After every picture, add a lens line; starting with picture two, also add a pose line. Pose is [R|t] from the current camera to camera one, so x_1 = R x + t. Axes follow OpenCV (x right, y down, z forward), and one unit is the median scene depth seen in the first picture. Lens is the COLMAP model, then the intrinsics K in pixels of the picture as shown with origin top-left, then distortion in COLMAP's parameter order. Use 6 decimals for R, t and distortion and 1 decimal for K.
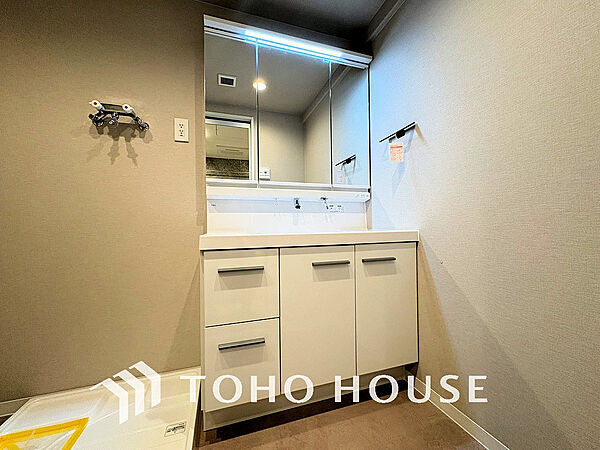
lens RADIAL K [[240.0, 0, 302.2], [0, 240.0, 224.2], [0, 0, 1]] dist [-0.001277, 0.000142]
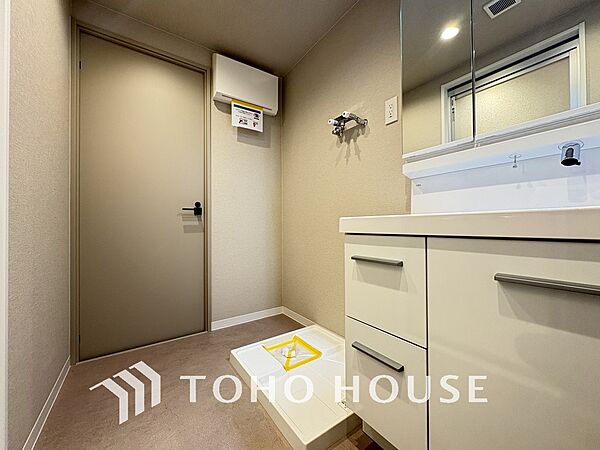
lens RADIAL K [[240.0, 0, 302.2], [0, 240.0, 224.1], [0, 0, 1]] dist [-0.001277, 0.000142]
pose [[0.282843, 0.004055, -0.959158, 0.339017], [0.006609, 0.999959, 0.006177, 0.051066], [0.959143, -0.008086, 0.282805, 0.436197]]
